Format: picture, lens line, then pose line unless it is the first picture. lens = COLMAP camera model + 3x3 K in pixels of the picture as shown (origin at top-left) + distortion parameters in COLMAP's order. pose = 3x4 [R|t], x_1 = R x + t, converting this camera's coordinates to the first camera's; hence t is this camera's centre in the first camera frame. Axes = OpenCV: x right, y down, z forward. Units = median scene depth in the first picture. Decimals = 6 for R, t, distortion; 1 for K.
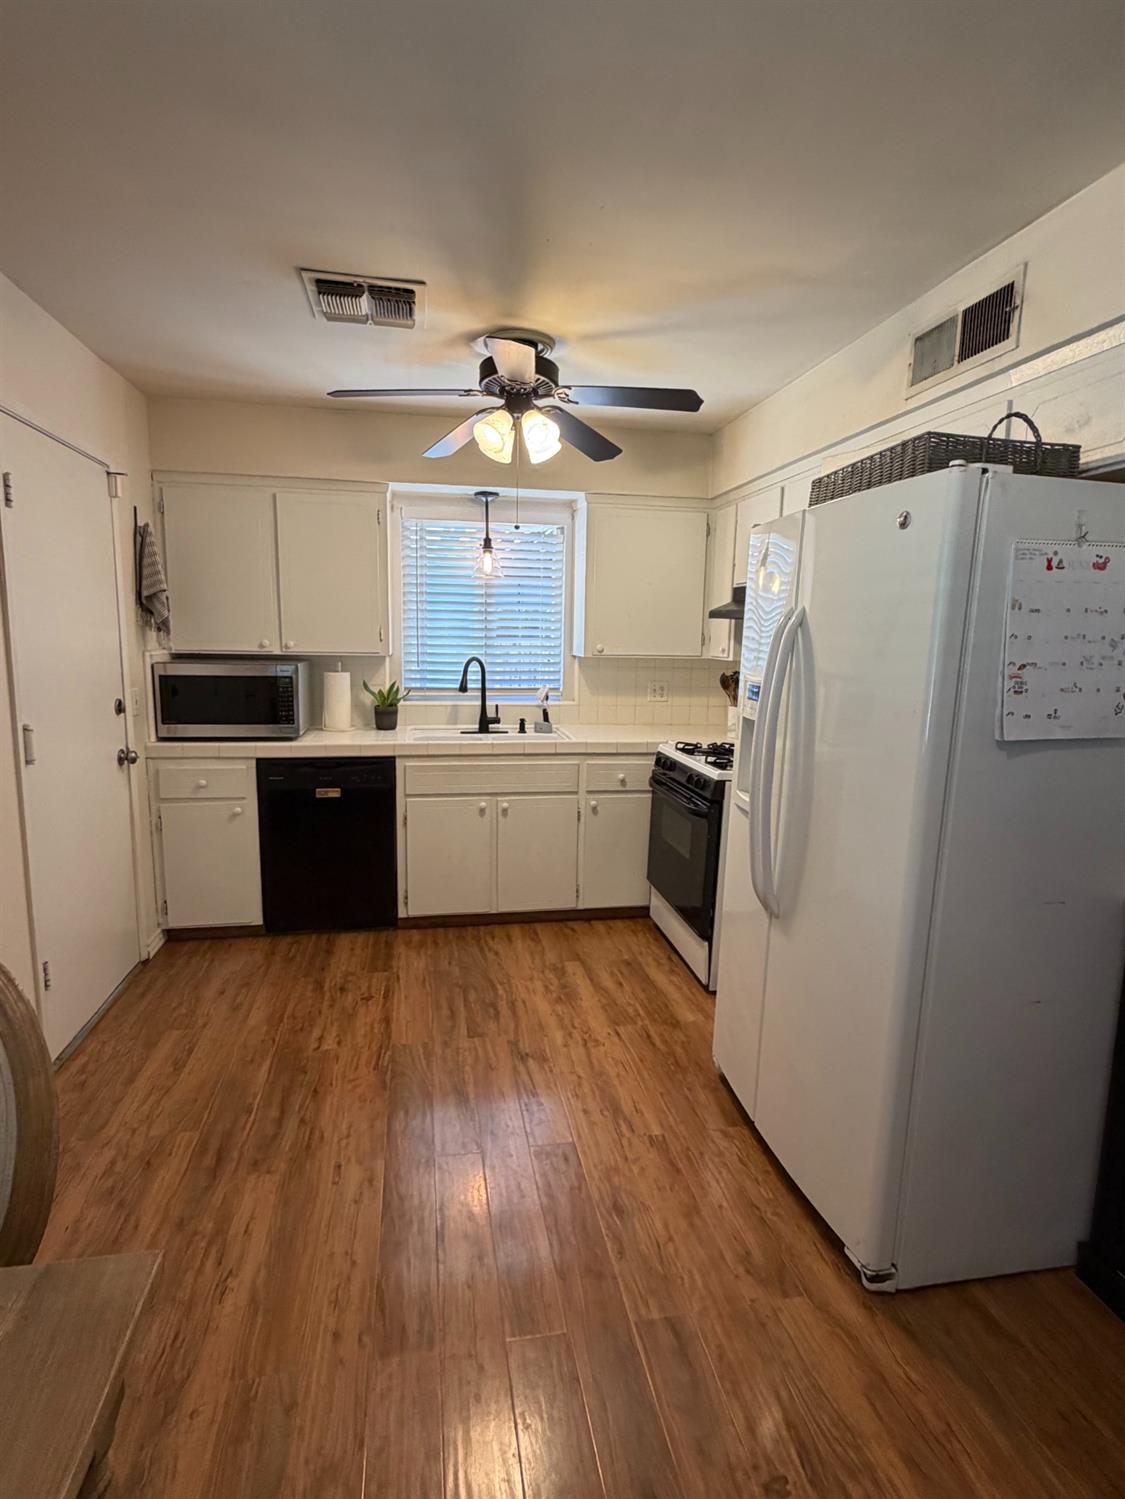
lens RADIAL K [[762.2, 0, 562.5], [0, 762.2, 749.5], [0, 0, 1]] dist [-0.000459, 0.000306]
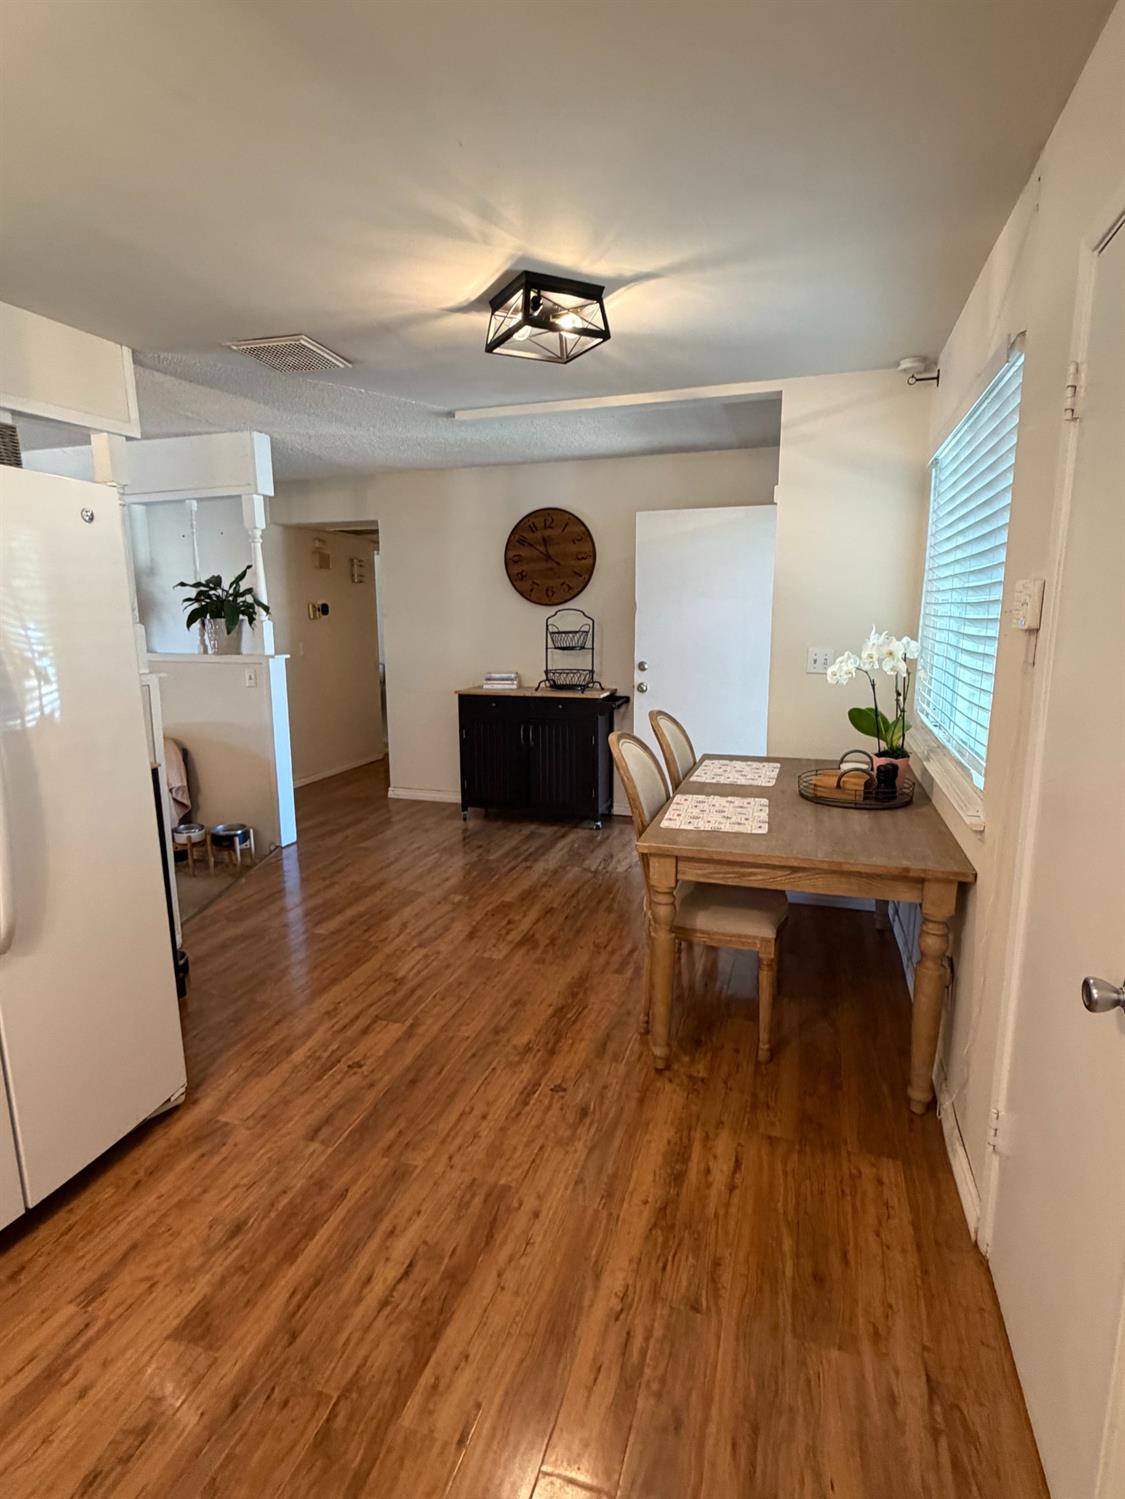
lens RADIAL K [[762.2, 0, 562.5], [0, 762.2, 749.5], [0, 0, 1]] dist [-0.000459, 0.000306]
pose [[-0.880242, -0.096590, 0.464590, -0.343600], [0.059614, 0.948798, 0.310207, -0.116316], [-0.470765, 0.300753, -0.829414, 0.738767]]
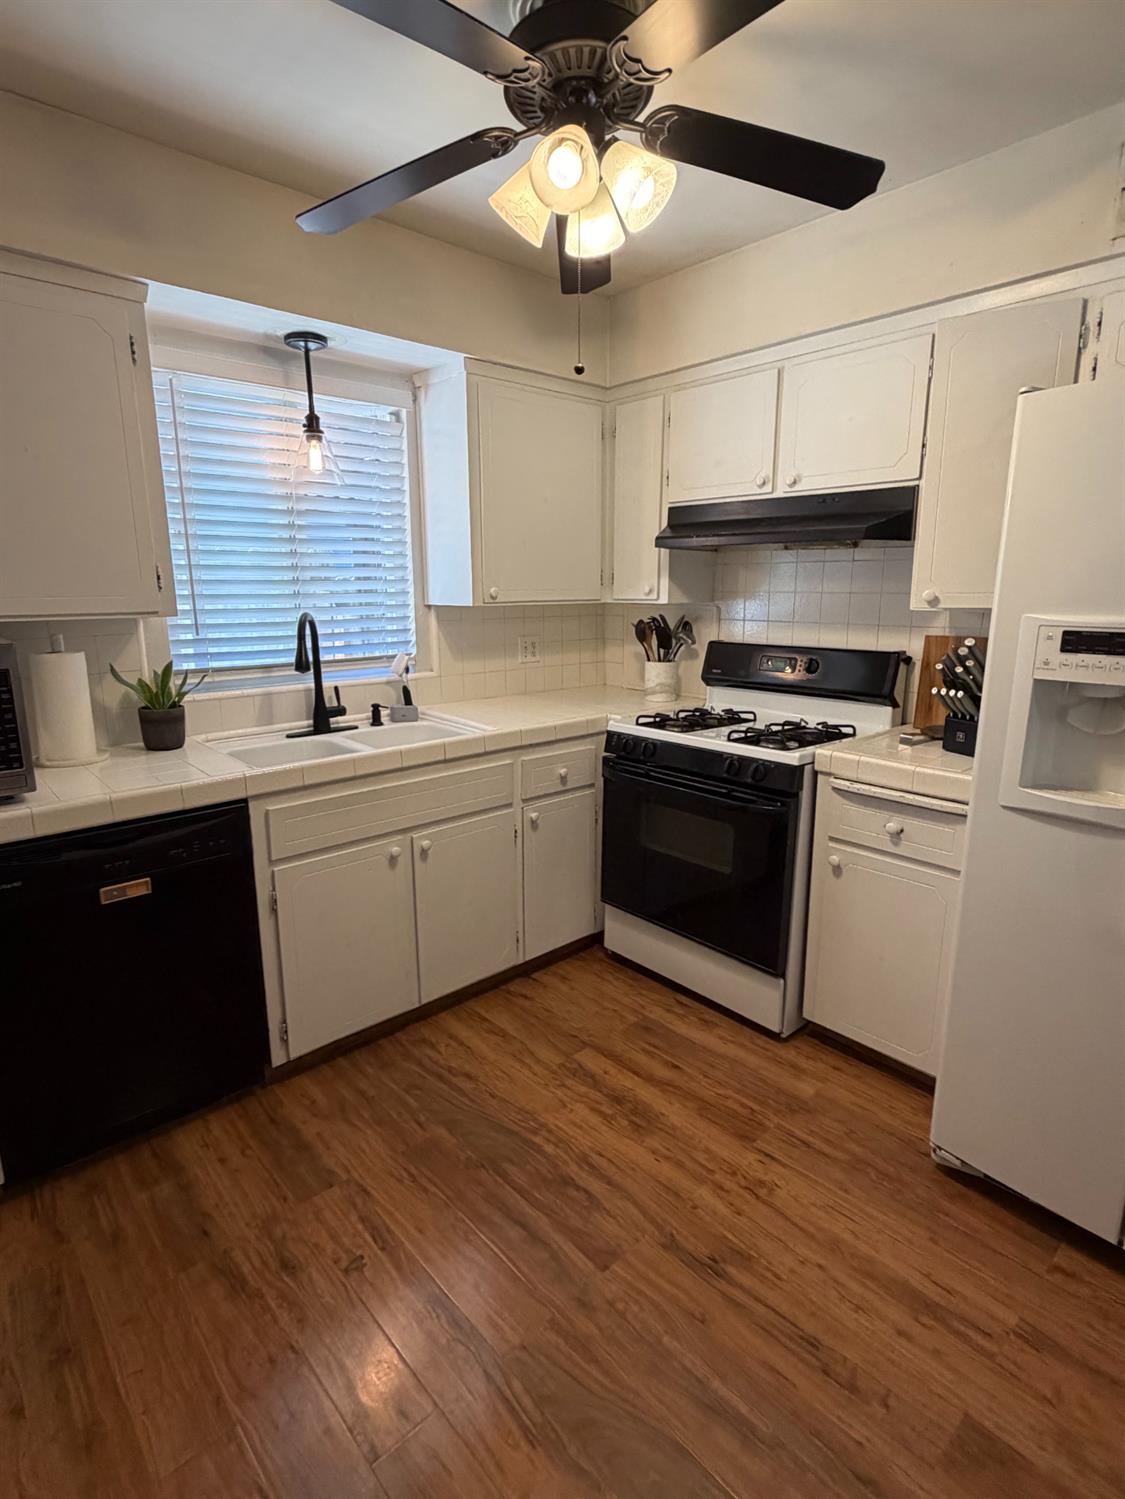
lens RADIAL K [[762.2, 0, 562.5], [0, 762.2, 749.5], [0, 0, 1]] dist [-0.000459, 0.000306]
pose [[0.851515, -0.132376, 0.507345, -0.290121], [0.098735, 0.990777, 0.092800, -0.052863], [-0.514951, -0.028928, 0.856732, 0.393591]]
